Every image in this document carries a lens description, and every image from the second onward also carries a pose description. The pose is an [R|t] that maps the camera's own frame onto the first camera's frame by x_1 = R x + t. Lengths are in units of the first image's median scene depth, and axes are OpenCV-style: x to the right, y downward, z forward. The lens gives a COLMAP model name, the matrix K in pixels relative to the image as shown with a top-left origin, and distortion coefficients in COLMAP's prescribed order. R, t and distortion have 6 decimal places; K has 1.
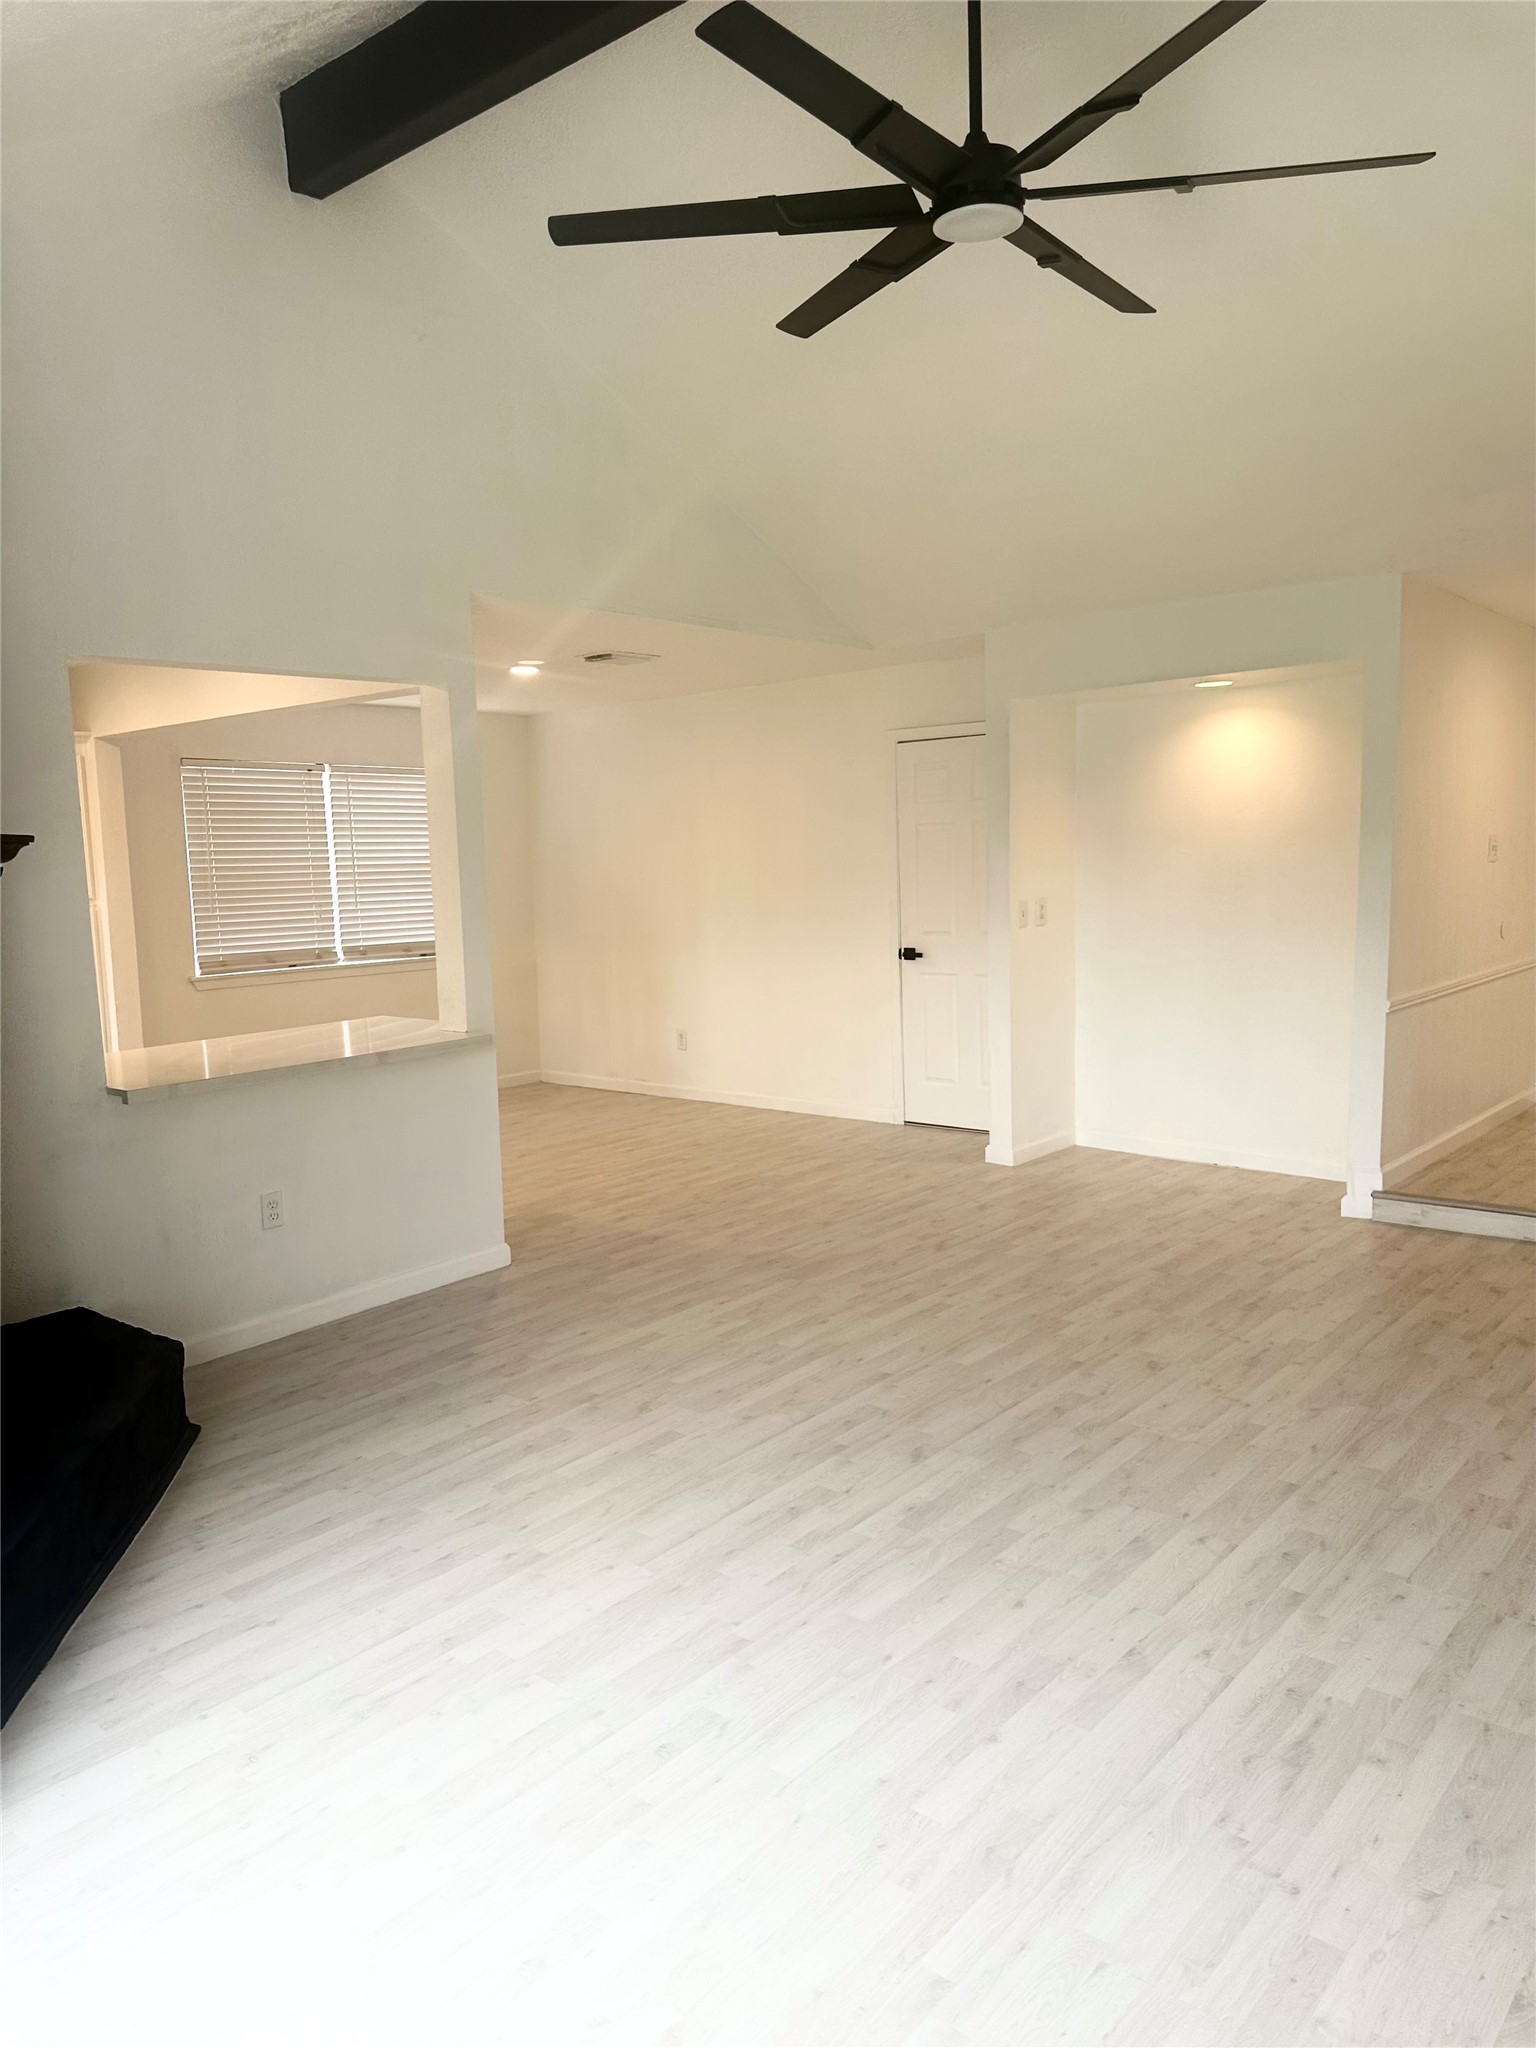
lens RADIAL K [[1455.2, 0, 753.9], [0, 1455.2, 1013.0], [0, 0, 1]] dist [0.140179, -0.193231]
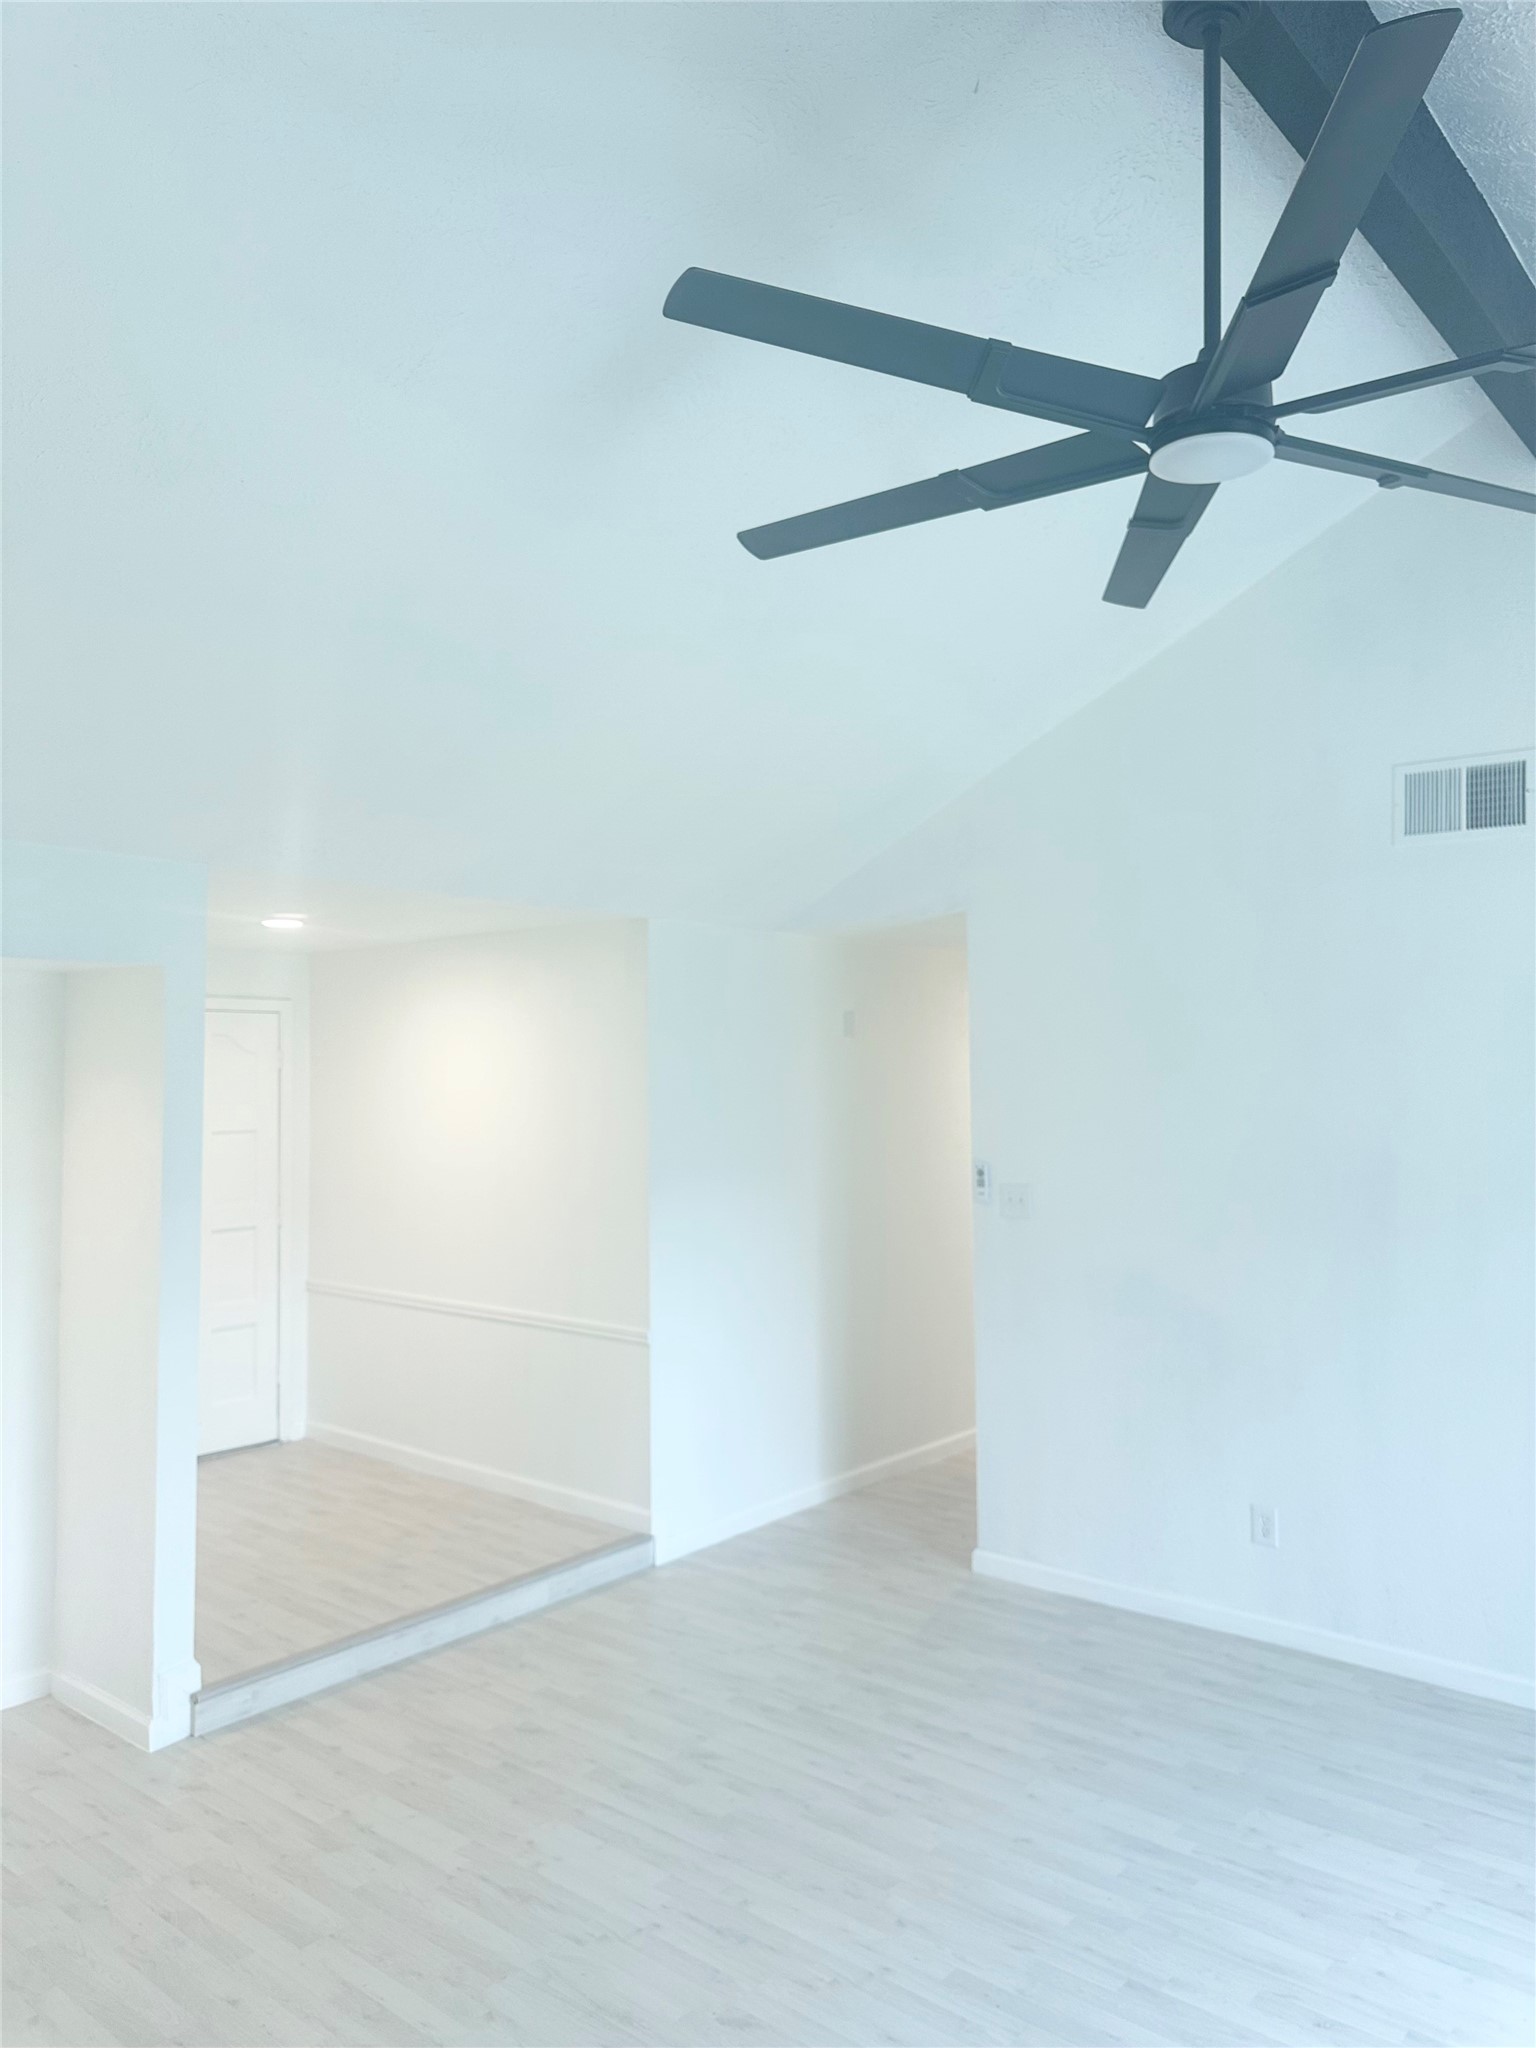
lens RADIAL K [[1469.1, 0, 760.7], [0, 1469.1, 1055.5], [0, 0, 1]] dist [0.002582, -0.003863]
pose [[-0.001643, 0.038310, 0.999265, -0.384247], [0.120932, 0.991940, -0.037830, -0.159195], [-0.992659, 0.120781, -0.006263, 0.858761]]
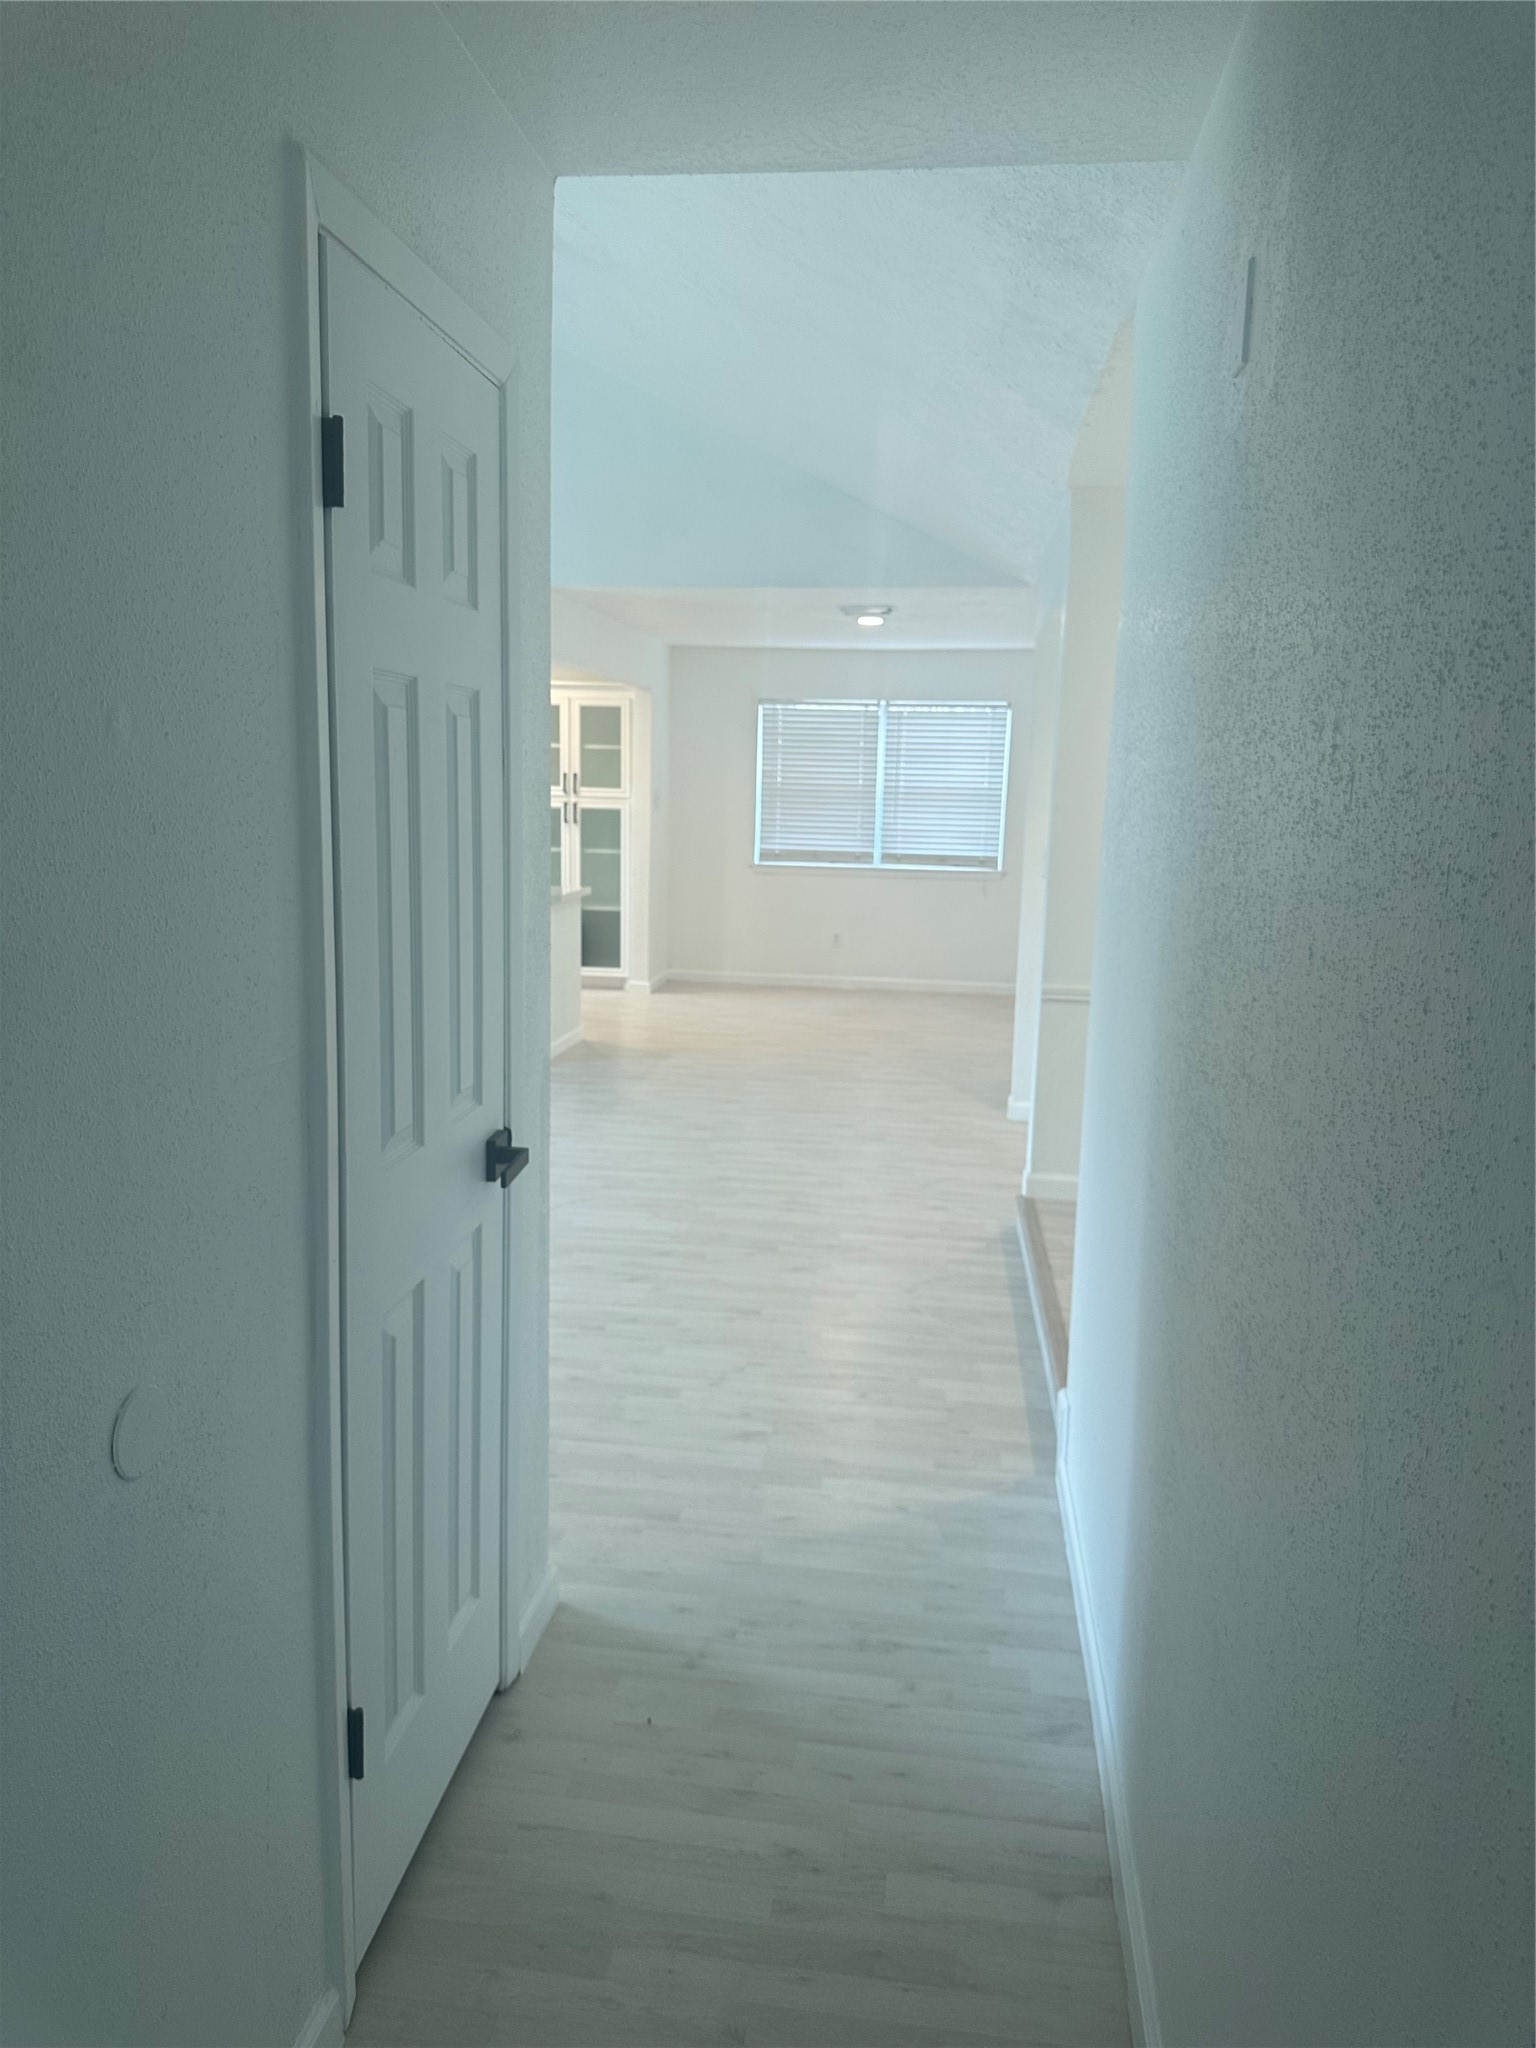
lens RADIAL K [[1452.7, 0, 752.2], [0, 1452.7, 1020.2], [0, 0, 1]] dist [0.144843, 0.000055]
pose [[0.539677, 0.182291, -0.821899, 1.293985], [-0.132673, 0.982492, 0.130793, -0.098531], [0.831352, 0.038458, 0.554414, 0.453640]]
